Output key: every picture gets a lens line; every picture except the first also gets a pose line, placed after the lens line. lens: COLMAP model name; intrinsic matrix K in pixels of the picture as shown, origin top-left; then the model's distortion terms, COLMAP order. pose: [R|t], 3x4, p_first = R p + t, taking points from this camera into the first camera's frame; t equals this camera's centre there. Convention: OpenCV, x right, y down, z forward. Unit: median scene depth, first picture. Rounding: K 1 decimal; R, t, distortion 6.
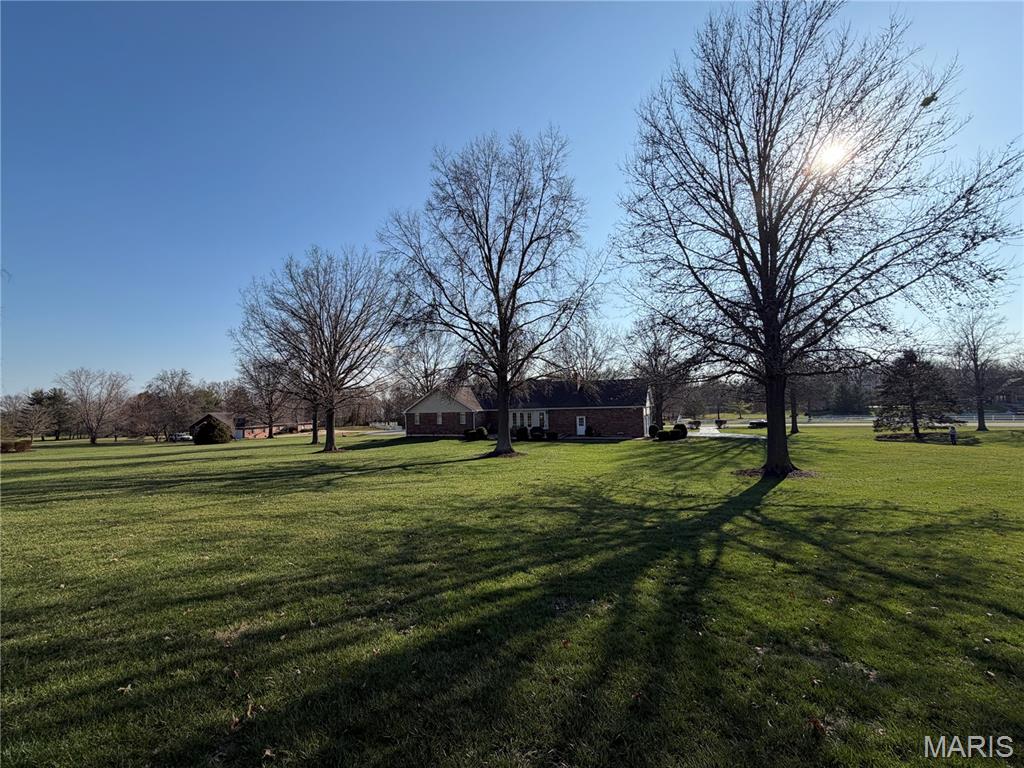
lens RADIAL K [[421.0, 0, 511.0], [0, 421.0, 382.8], [0, 0, 1]] dist [0.001144, -0.000150]
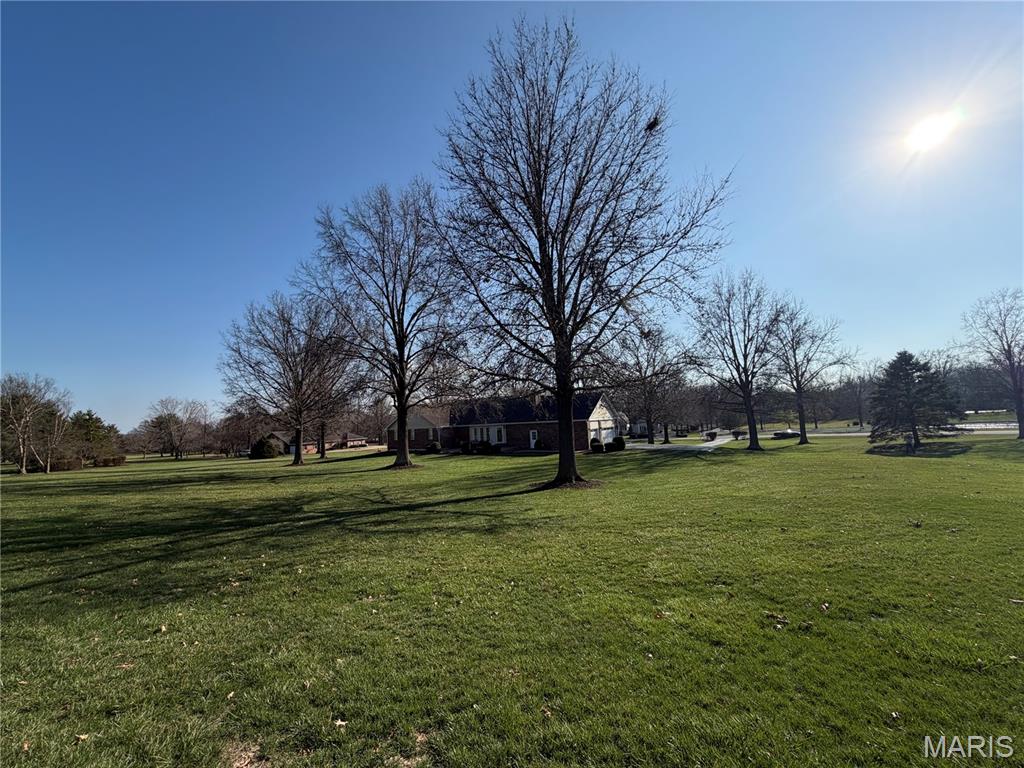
lens RADIAL K [[410.4, 0, 507.9], [0, 410.4, 382.5], [0, 0, 1]] dist [0.000213, 0.000266]
pose [[0.984270, -0.037051, -0.172743, 0.645814], [0.030689, 0.998754, -0.039357, -0.002466], [0.173986, 0.033437, 0.984180, -0.034676]]
